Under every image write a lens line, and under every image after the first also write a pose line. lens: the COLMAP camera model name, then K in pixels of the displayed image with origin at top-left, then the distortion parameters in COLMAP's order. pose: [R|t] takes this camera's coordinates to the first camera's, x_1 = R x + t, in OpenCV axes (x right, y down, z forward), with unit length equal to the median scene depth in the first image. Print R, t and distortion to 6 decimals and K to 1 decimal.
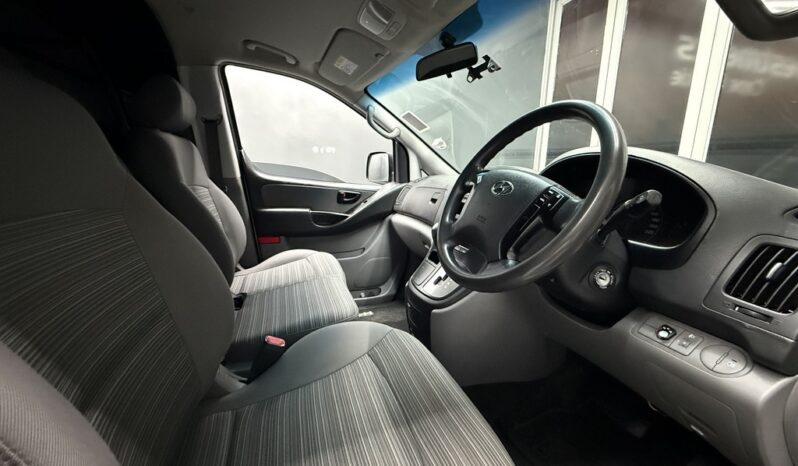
lens RADIAL K [[317.3, 0, 399.0], [0, 317.3, 233.0], [0, 0, 1]] dist [-0.001987, 0.000213]
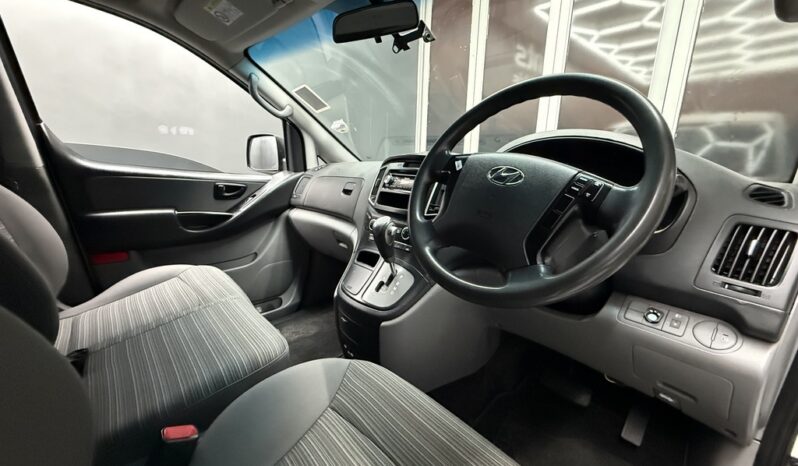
lens RADIAL K [[317.3, 0, 399.0], [0, 317.3, 233.0], [0, 0, 1]] dist [-0.001987, 0.000213]
pose [[0.920491, -0.087026, 0.380950, -0.113773], [0.073592, 0.996048, 0.049721, -0.024938], [-0.383772, -0.017733, 0.923258, 0.157987]]
